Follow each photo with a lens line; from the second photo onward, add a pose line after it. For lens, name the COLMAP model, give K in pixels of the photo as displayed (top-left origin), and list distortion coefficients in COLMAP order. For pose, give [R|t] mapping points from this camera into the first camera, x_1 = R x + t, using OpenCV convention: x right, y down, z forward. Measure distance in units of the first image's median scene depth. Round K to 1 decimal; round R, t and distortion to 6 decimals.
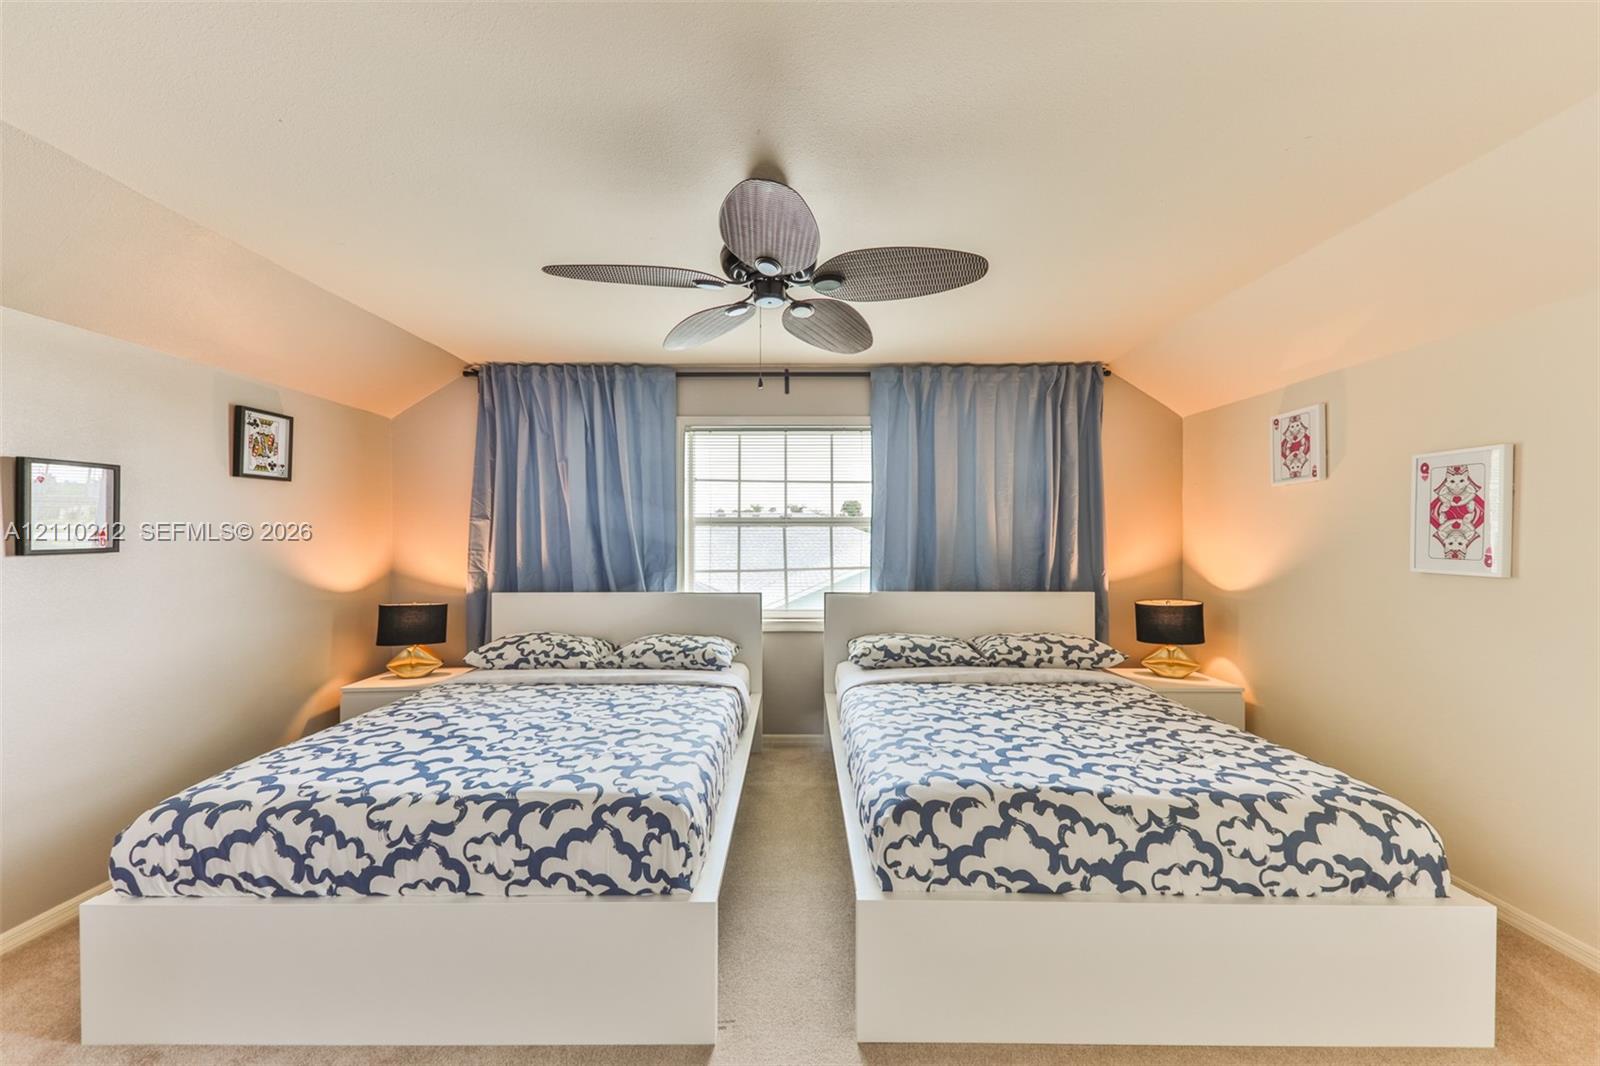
lens RADIAL K [[584.5, 0, 800.0], [0, 584.5, 533.0], [0, 0, 1]] dist [0.016082, -0.005240]
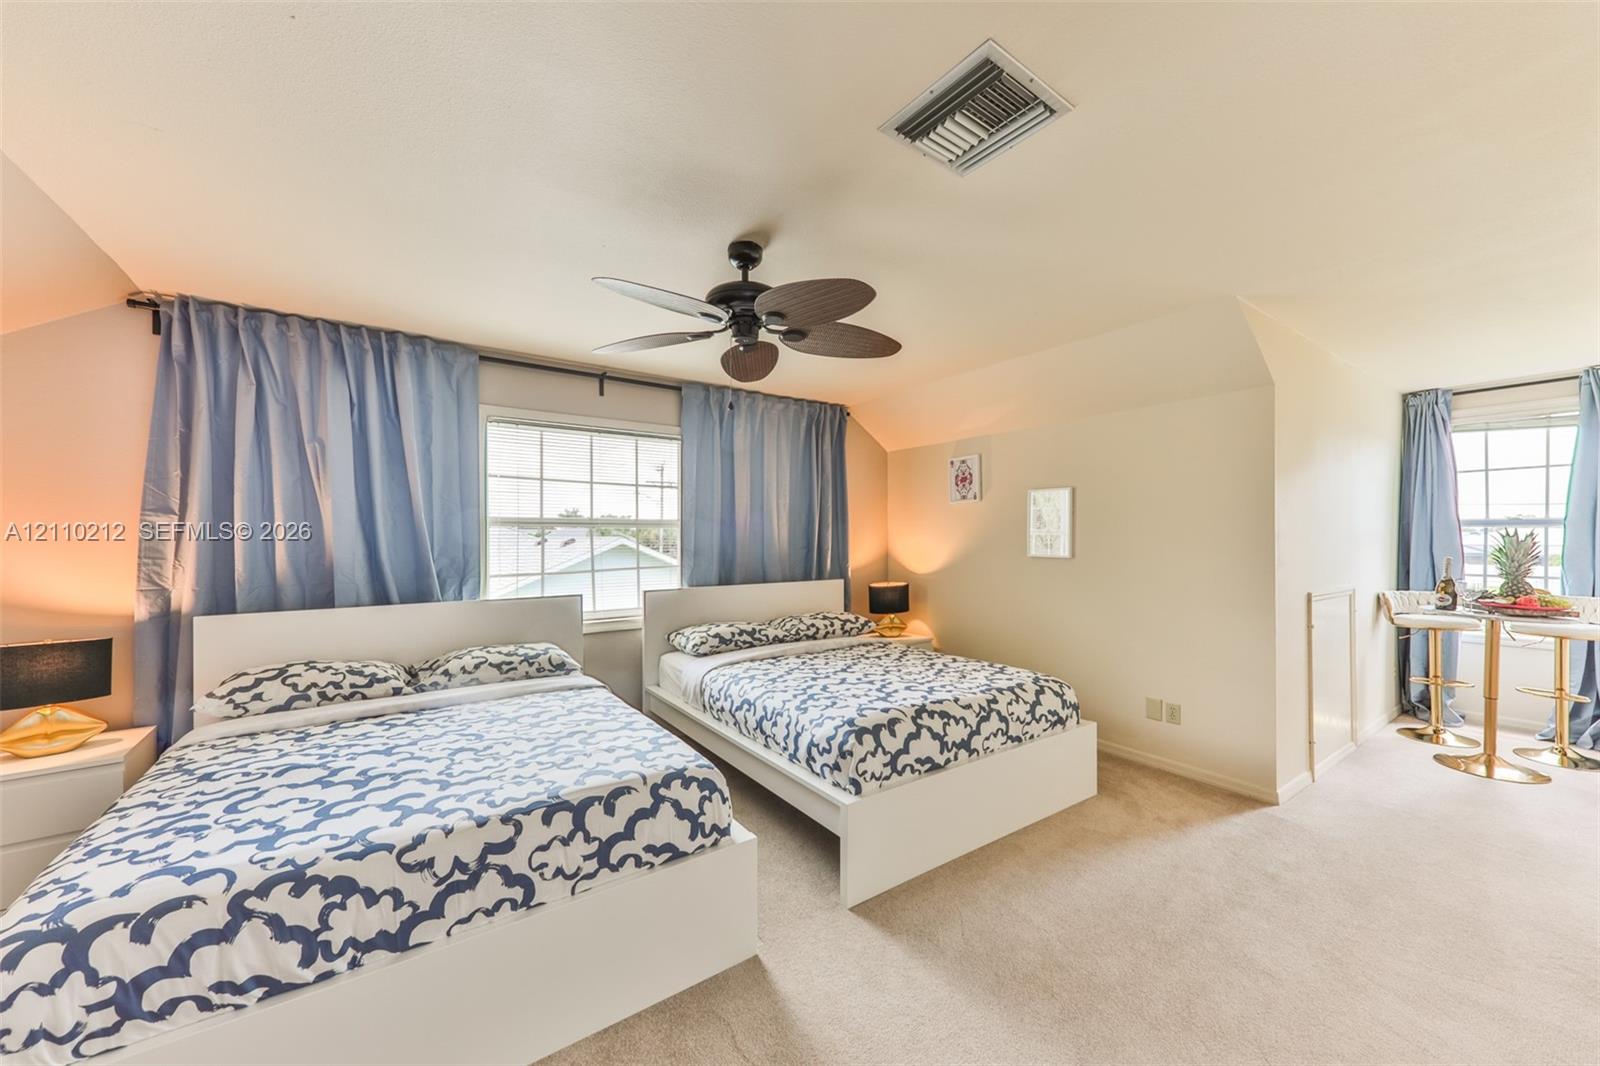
lens RADIAL K [[584.5, 0, 800.0], [0, 584.5, 533.0], [0, 0, 1]] dist [0.016082, -0.005240]
pose [[0.817340, 0.002420, 0.576151, -0.551207], [-0.000242, 0.999993, -0.003856, 0.002737], [-0.576156, 0.003013, 0.817334, -0.031921]]
